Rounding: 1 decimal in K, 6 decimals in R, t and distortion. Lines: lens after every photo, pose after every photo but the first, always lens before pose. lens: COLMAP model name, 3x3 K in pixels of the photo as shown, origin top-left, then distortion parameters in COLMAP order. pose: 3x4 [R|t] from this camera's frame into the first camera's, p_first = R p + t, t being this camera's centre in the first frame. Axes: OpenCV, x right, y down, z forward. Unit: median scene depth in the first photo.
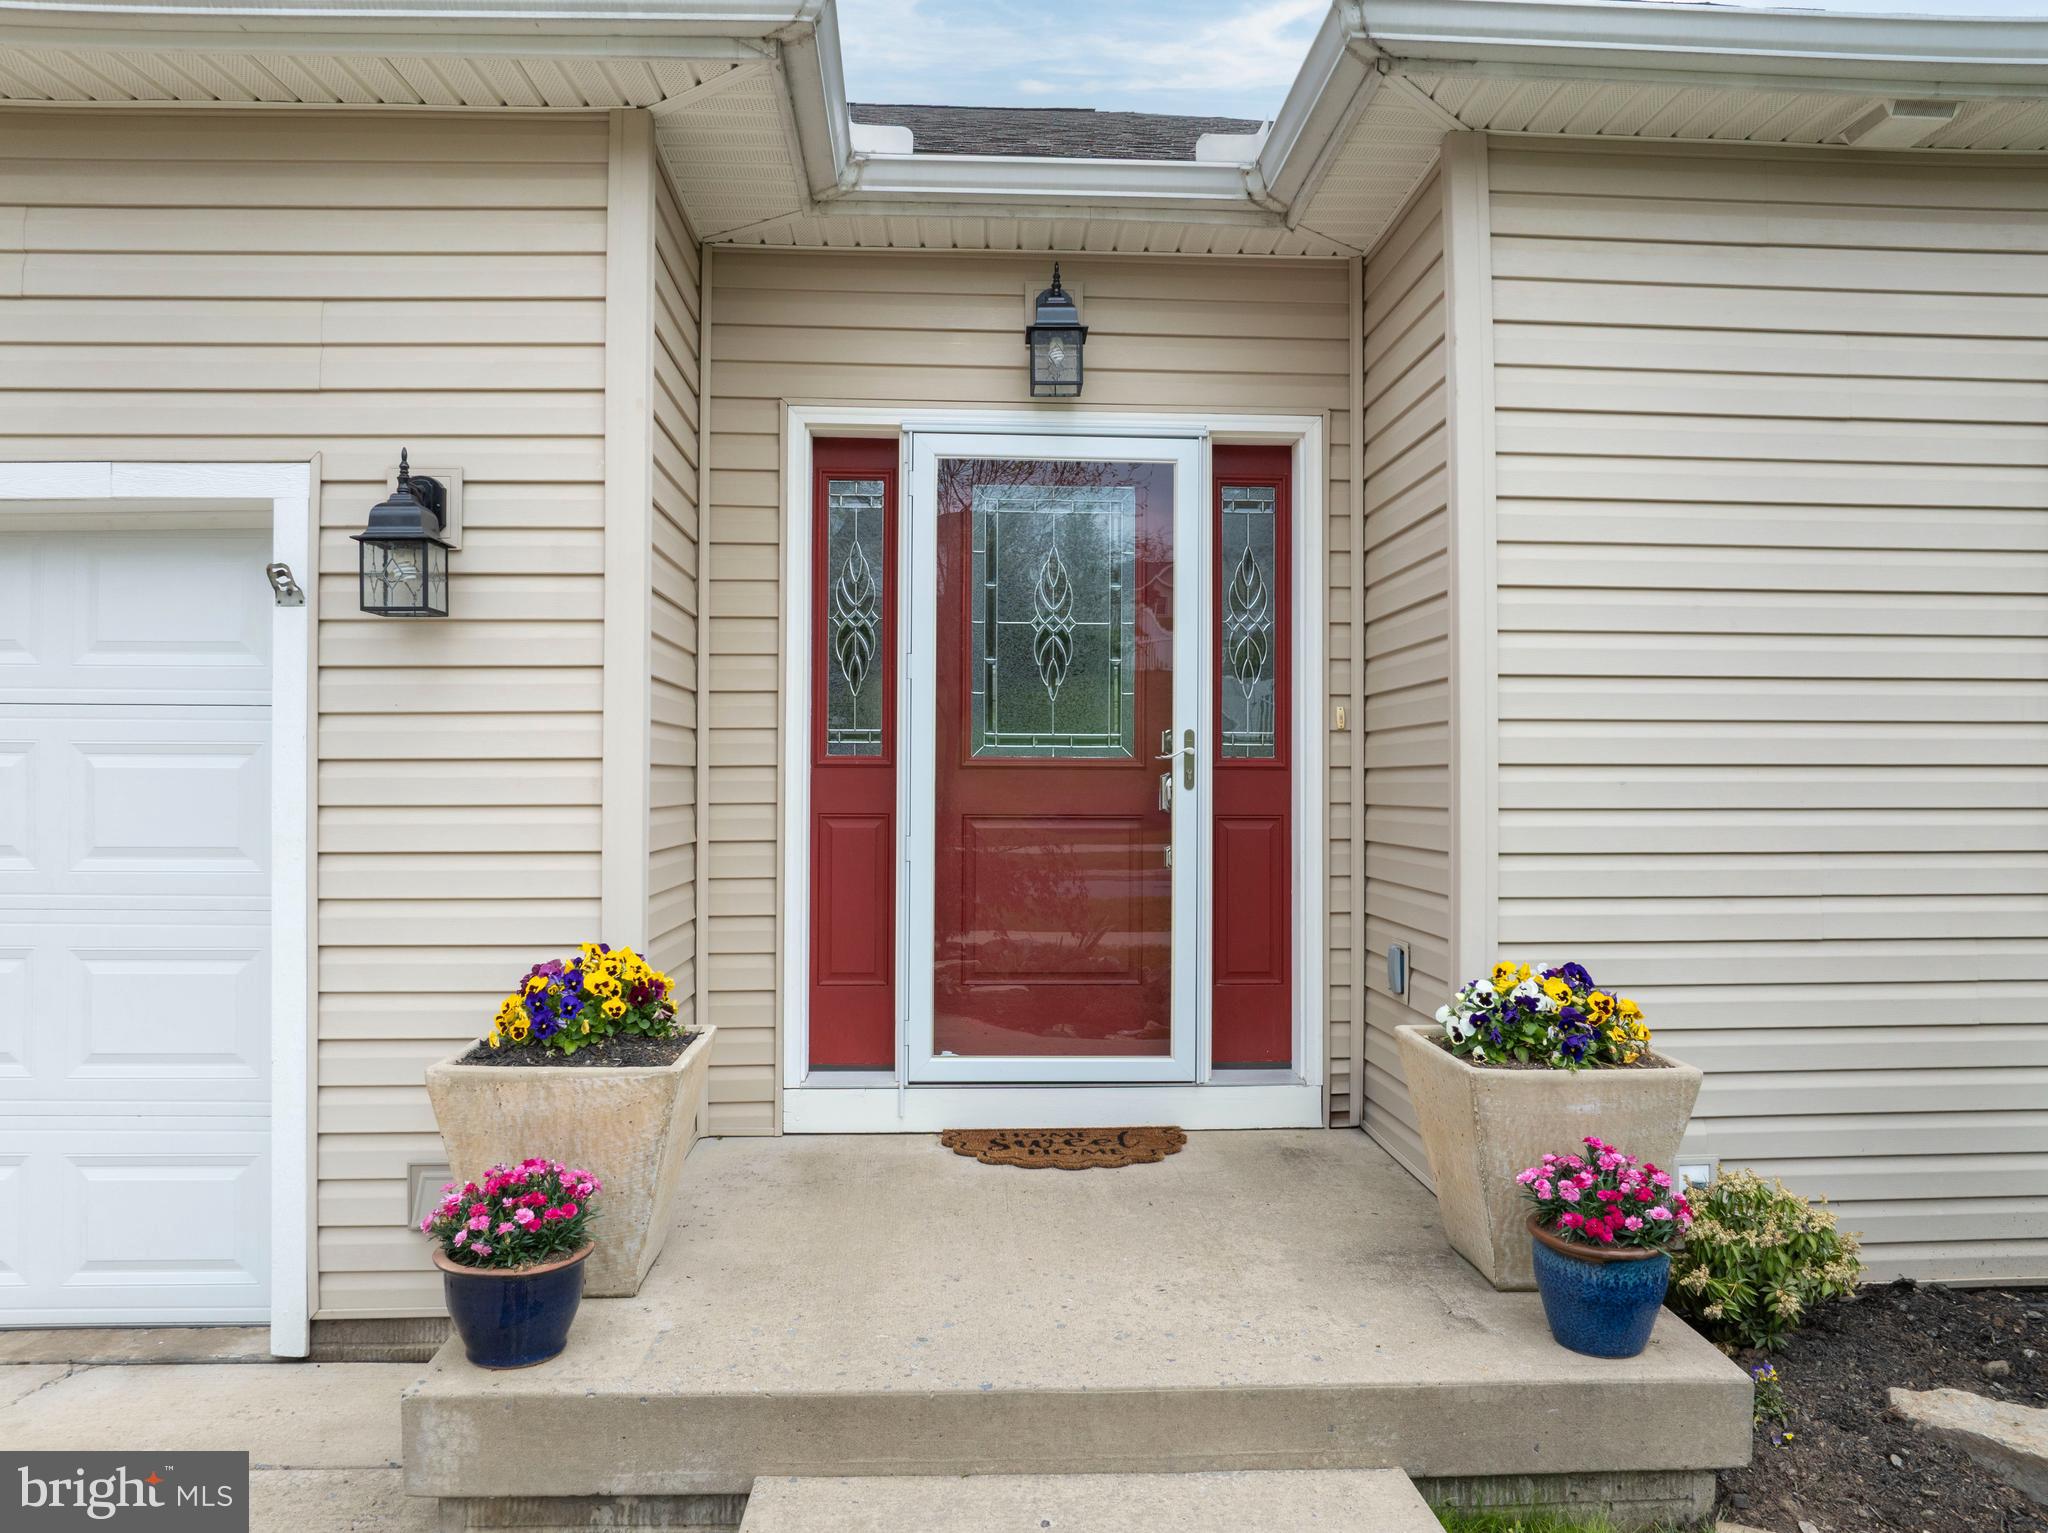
lens RADIAL K [[1442.0, 0, 1024.0], [0, 1442.0, 766.5], [0, 0, 1]] dist [-0.013246, -0.059216]
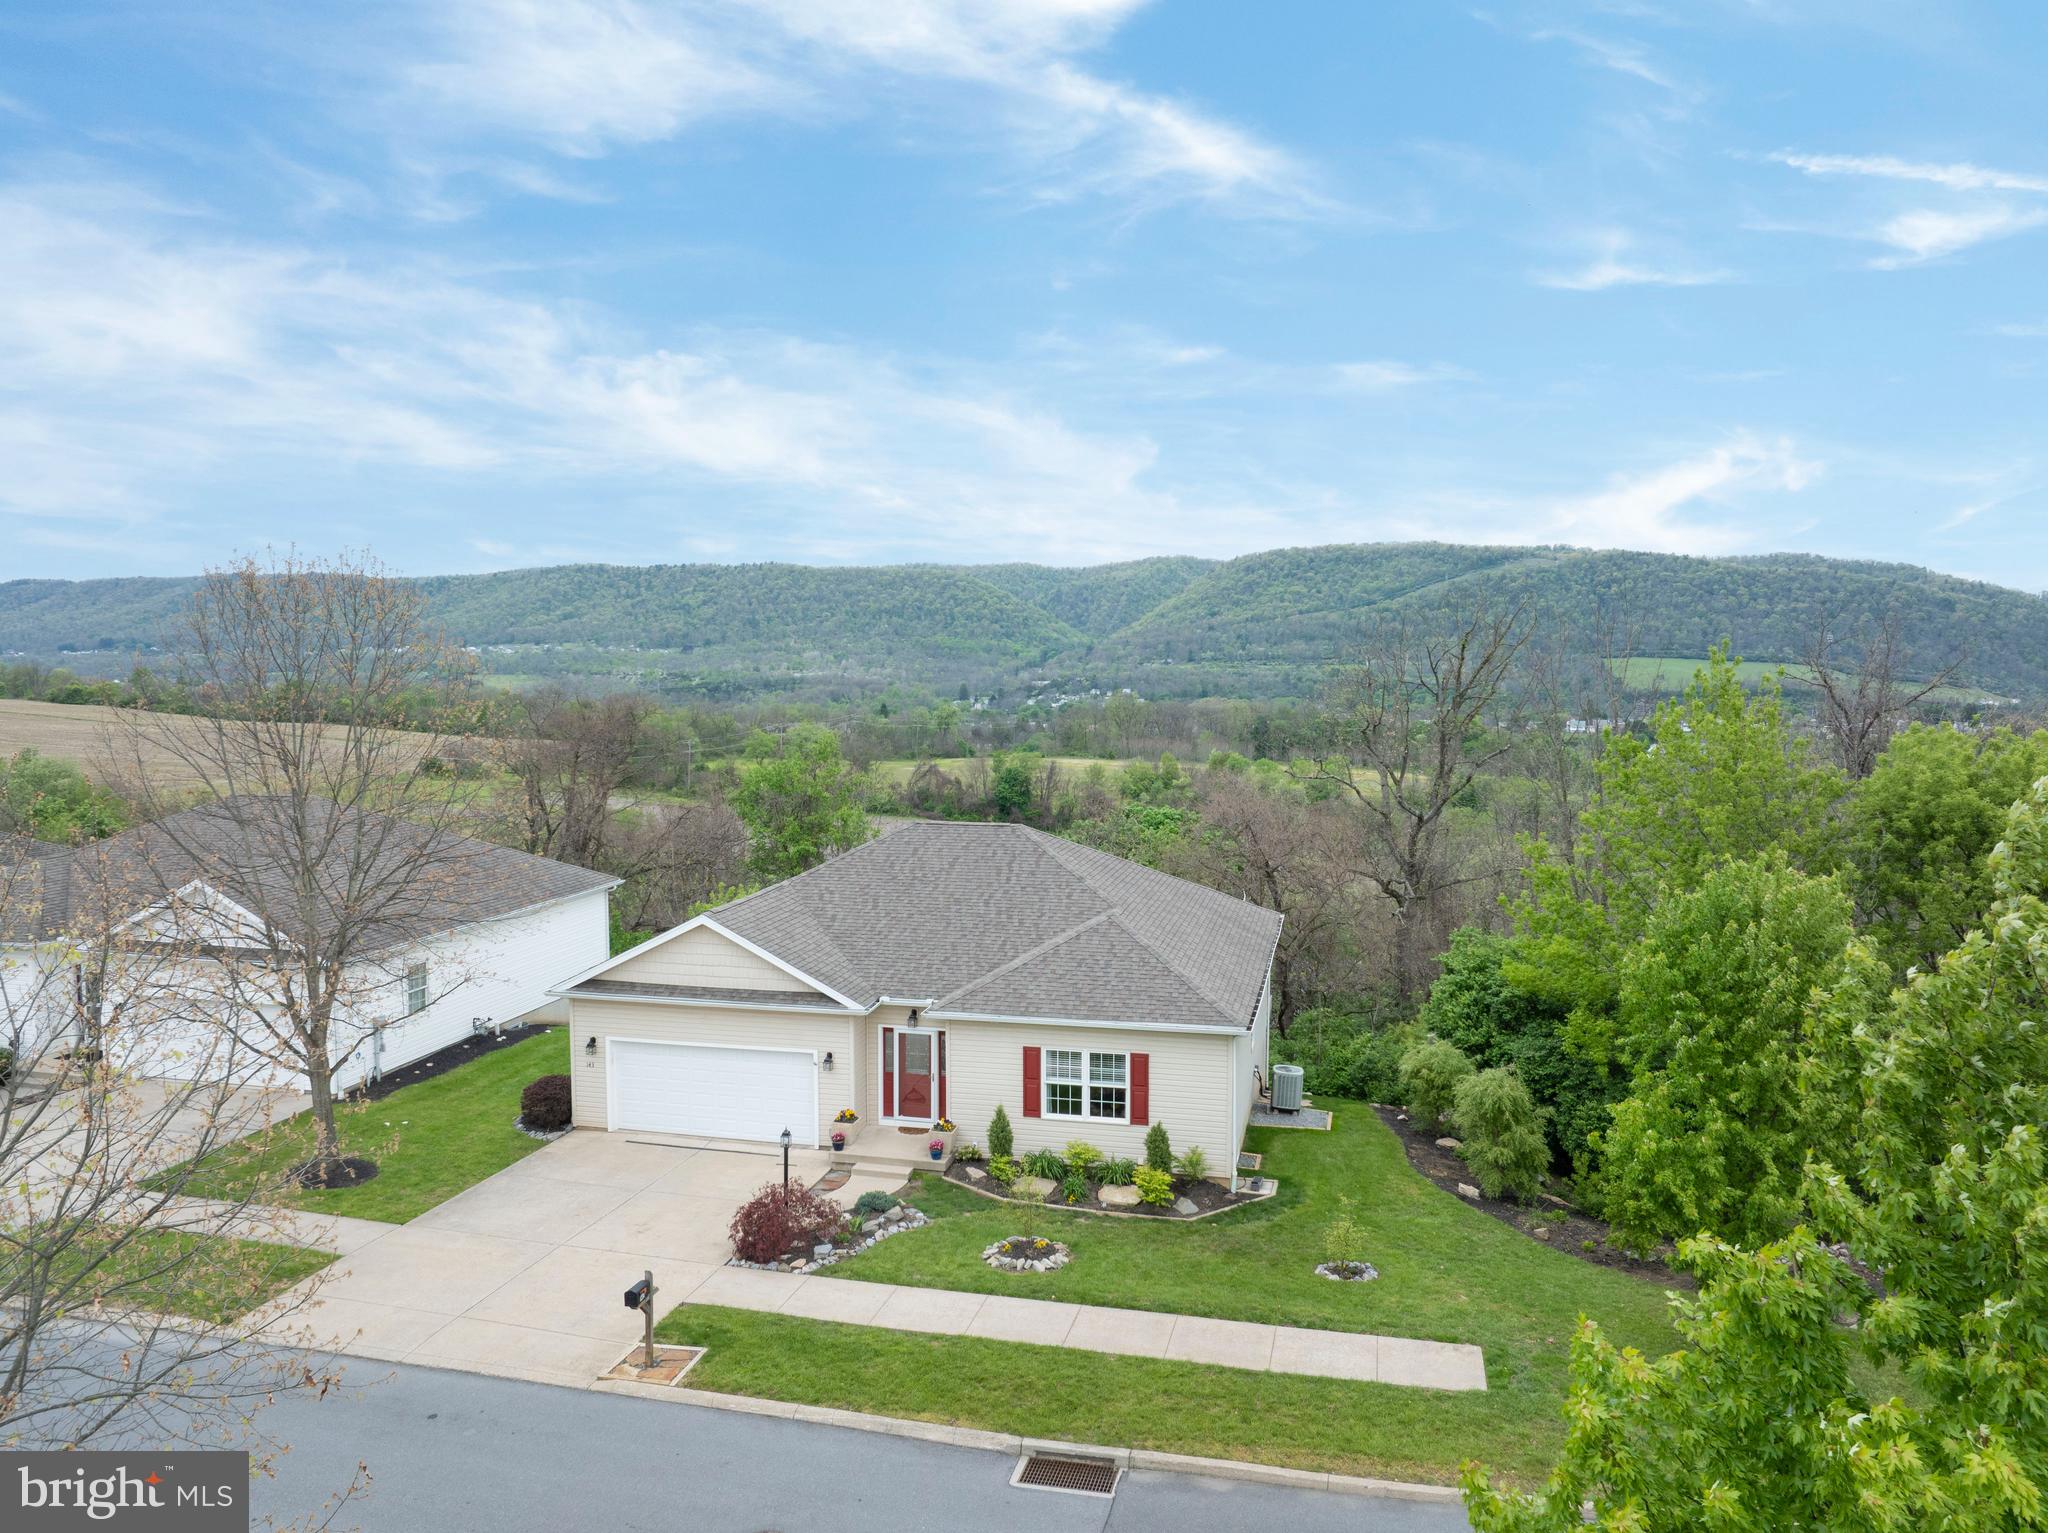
lens RADIAL K [[1441.2, 0, 1028.1], [0, 1441.2, 772.4], [0, 0, 1]] dist [-0.034865, 0.001557]
pose [[0.962491, 0.018051, -0.270712, 2.979961], [0.007389, 0.995670, 0.092660, -2.611155], [0.271212, -0.091185, 0.958191, -6.673504]]
